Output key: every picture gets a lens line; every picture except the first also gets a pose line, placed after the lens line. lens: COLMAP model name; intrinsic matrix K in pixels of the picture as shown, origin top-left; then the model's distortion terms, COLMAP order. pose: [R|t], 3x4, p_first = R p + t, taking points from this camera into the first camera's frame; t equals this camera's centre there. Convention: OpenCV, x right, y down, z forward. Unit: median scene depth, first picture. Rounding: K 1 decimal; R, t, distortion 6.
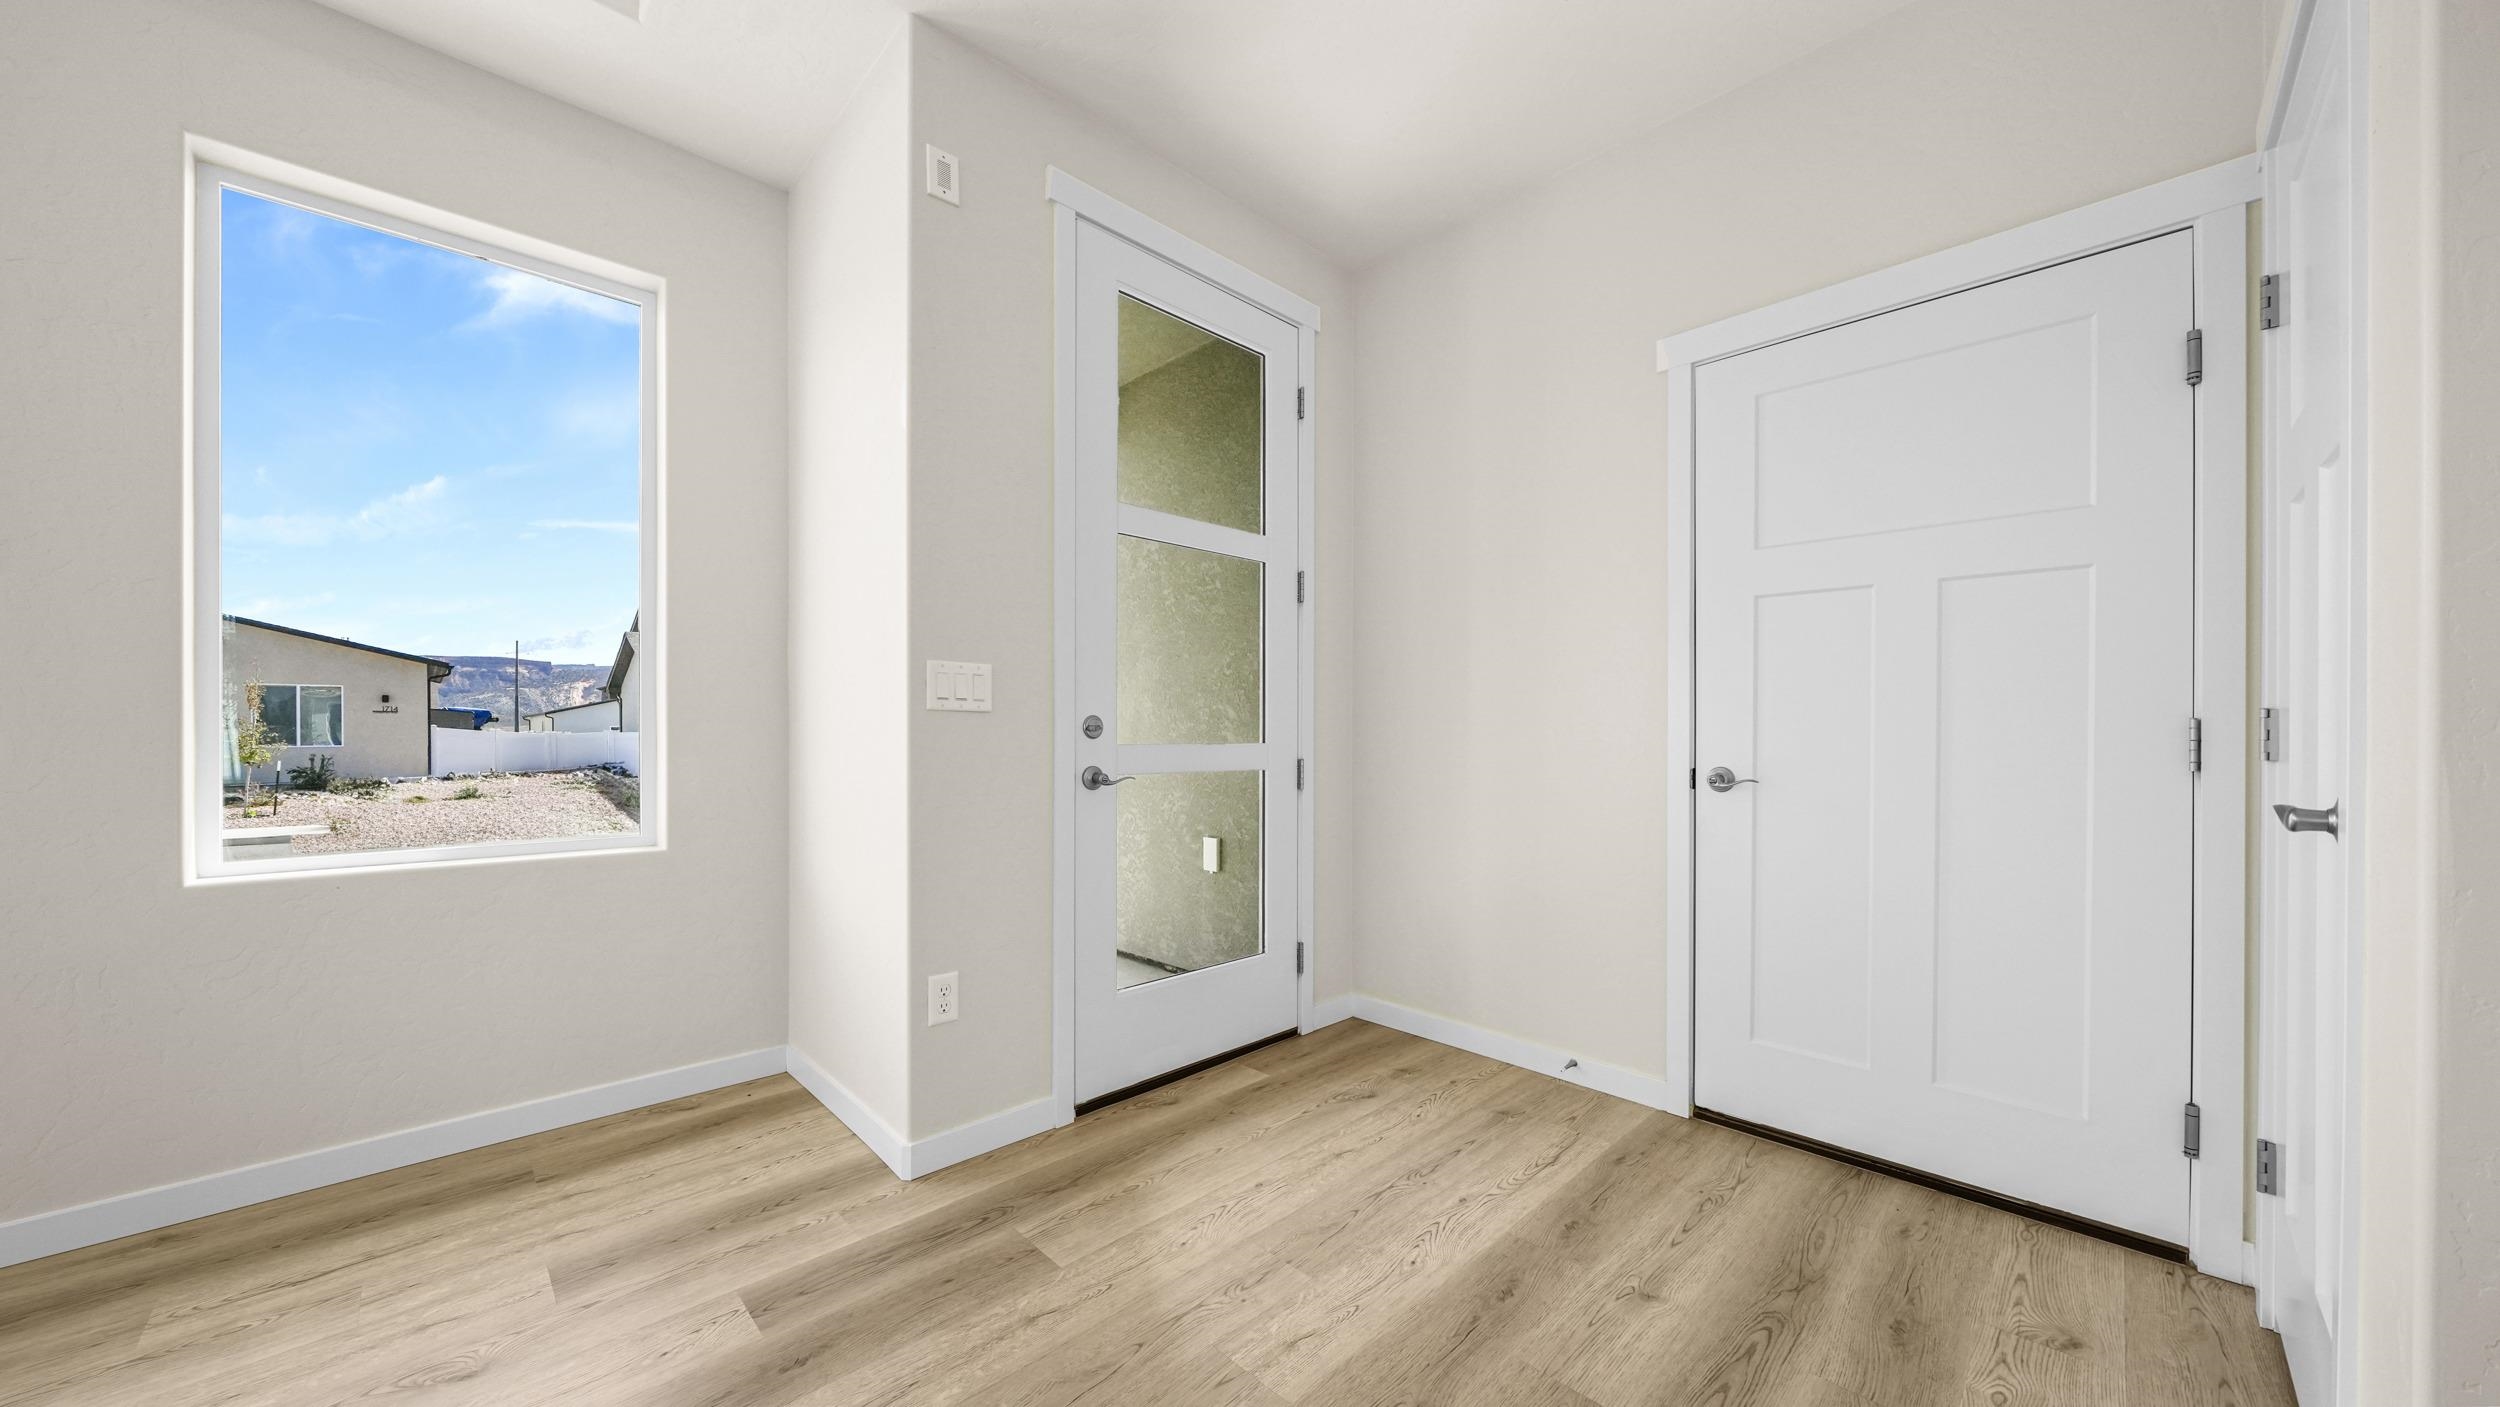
lens RADIAL K [[859.1, 0, 1245.2], [0, 859.1, 738.3], [0, 0, 1]] dist [-0.006272, 0.000240]
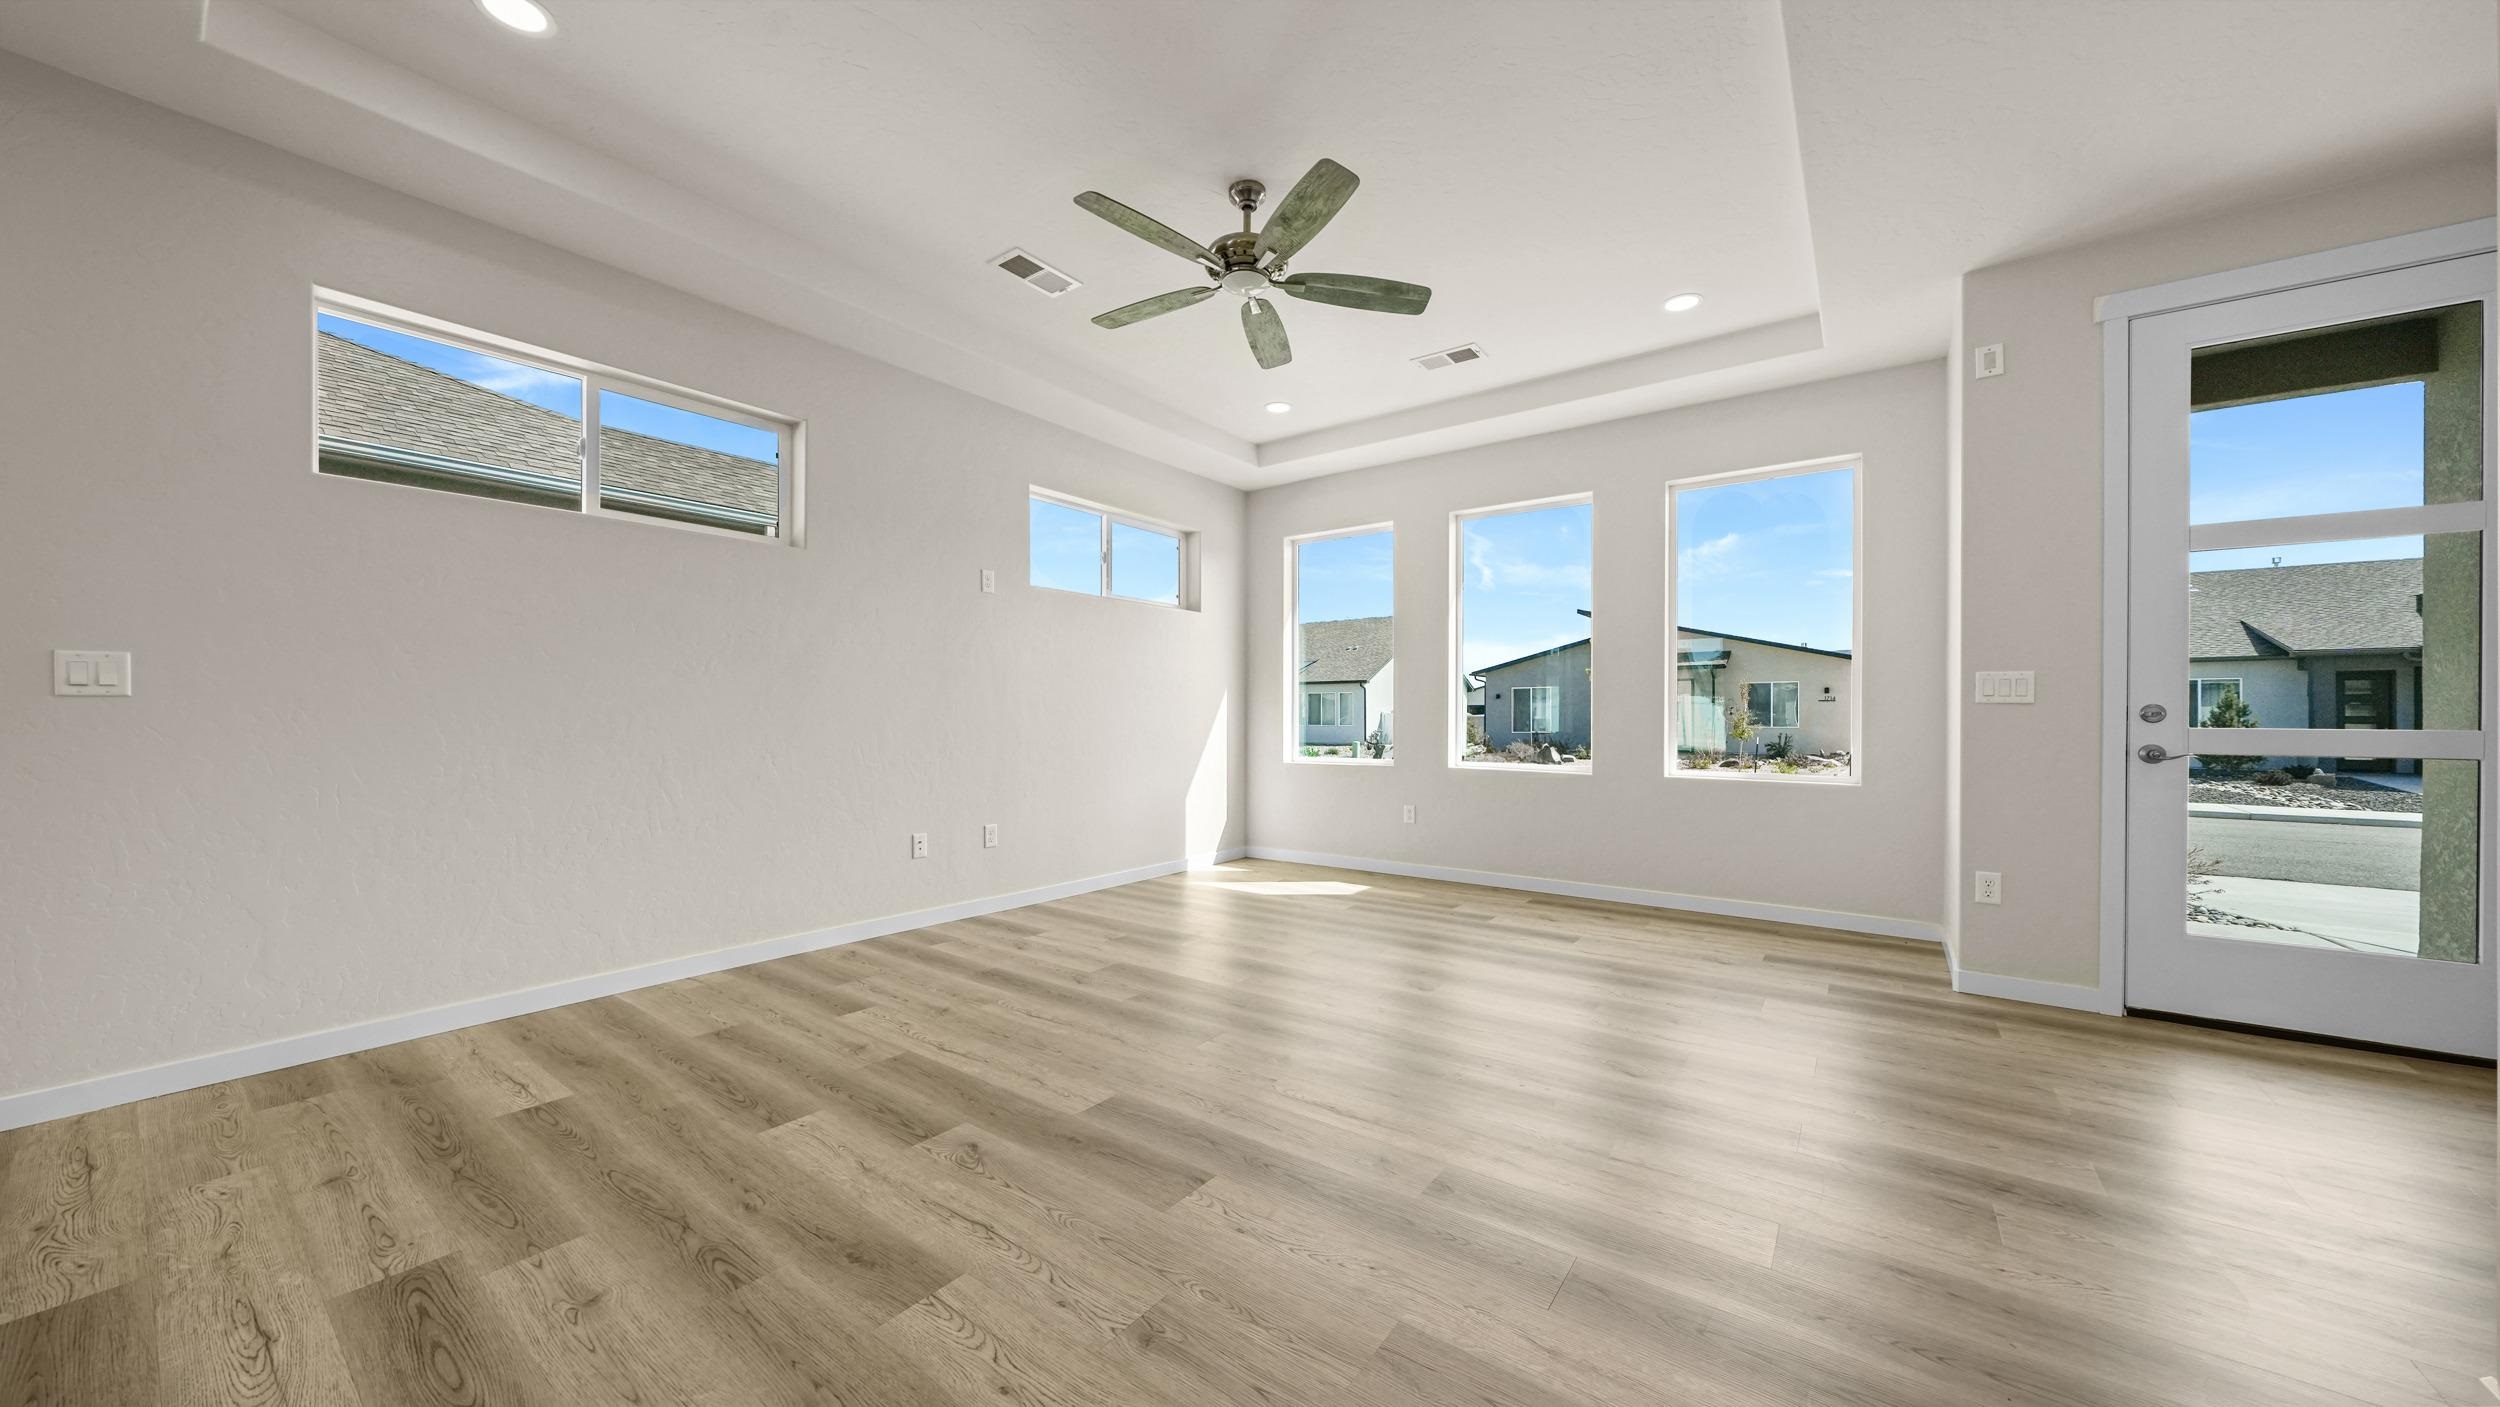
lens RADIAL K [[859.1, 0, 1244.9], [0, 859.1, 716.1], [0, 0, 1]] dist [-0.006272, 0.000240]
pose [[0.169195, 0.000224, -0.985583, 0.851757], [-0.008275, 0.999965, -0.001193, 0.003474], [0.985548, 0.008357, 0.169190, -0.534594]]
